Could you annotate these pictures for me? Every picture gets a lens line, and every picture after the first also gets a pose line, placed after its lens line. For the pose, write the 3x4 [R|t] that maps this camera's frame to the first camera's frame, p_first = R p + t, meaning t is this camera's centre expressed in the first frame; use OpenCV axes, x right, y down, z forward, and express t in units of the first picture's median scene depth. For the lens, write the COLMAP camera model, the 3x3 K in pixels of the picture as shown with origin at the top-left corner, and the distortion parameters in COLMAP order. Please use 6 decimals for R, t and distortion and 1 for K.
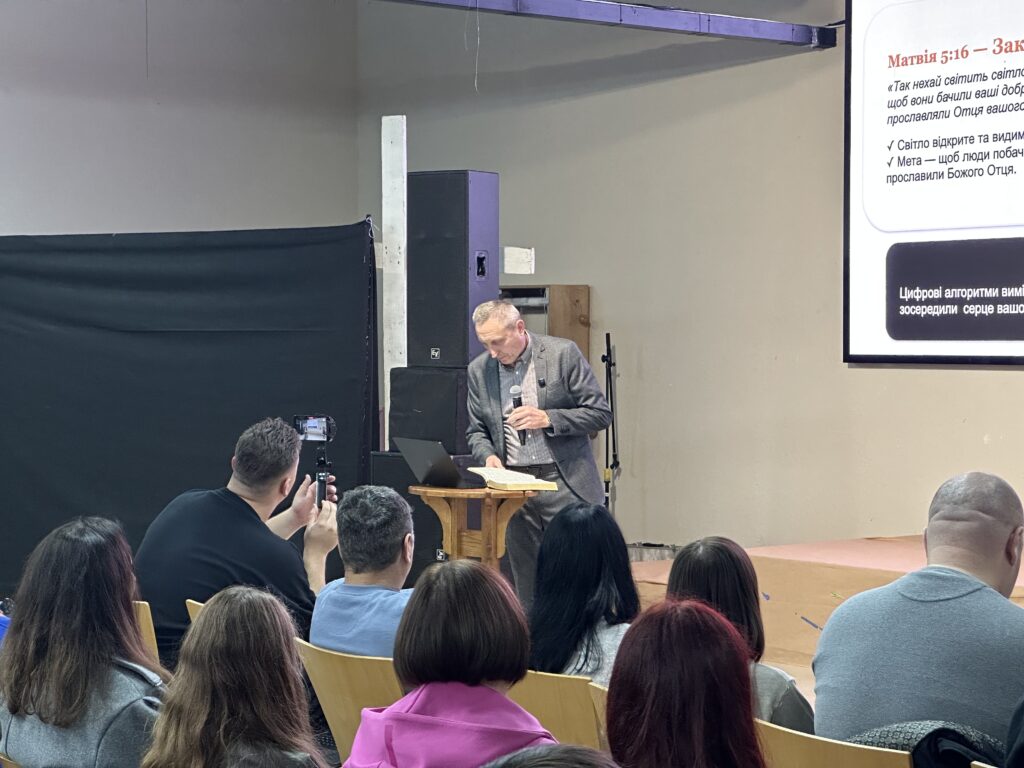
lens RADIAL K [[2275.2, 0, 512.0], [0, 2275.2, 384.0], [0, 0, 1]] dist [0.017948, 0.556055]
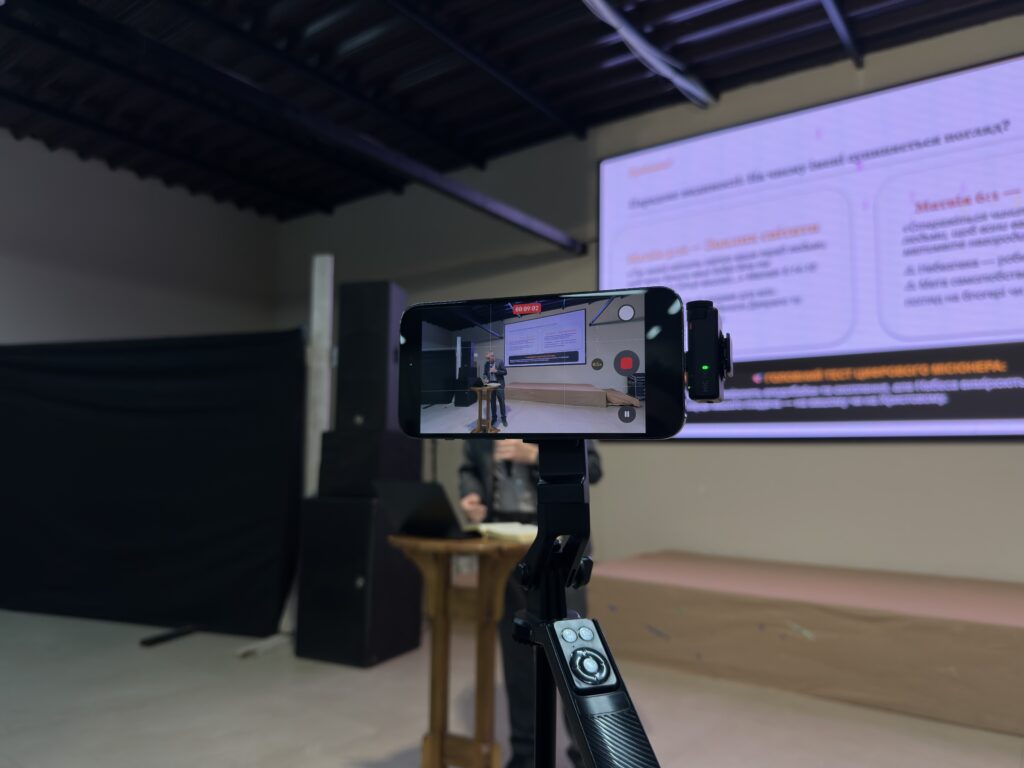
lens RADIAL K [[727.2, 0, 512.0], [0, 727.2, 384.0], [0, 0, 1]] dist [0.029317, -0.004470]
pose [[0.960549, 0.040933, 0.275084, -0.060363], [-0.006624, 0.992196, -0.124508, 0.015965], [-0.278033, 0.117774, 0.953324, 0.544312]]
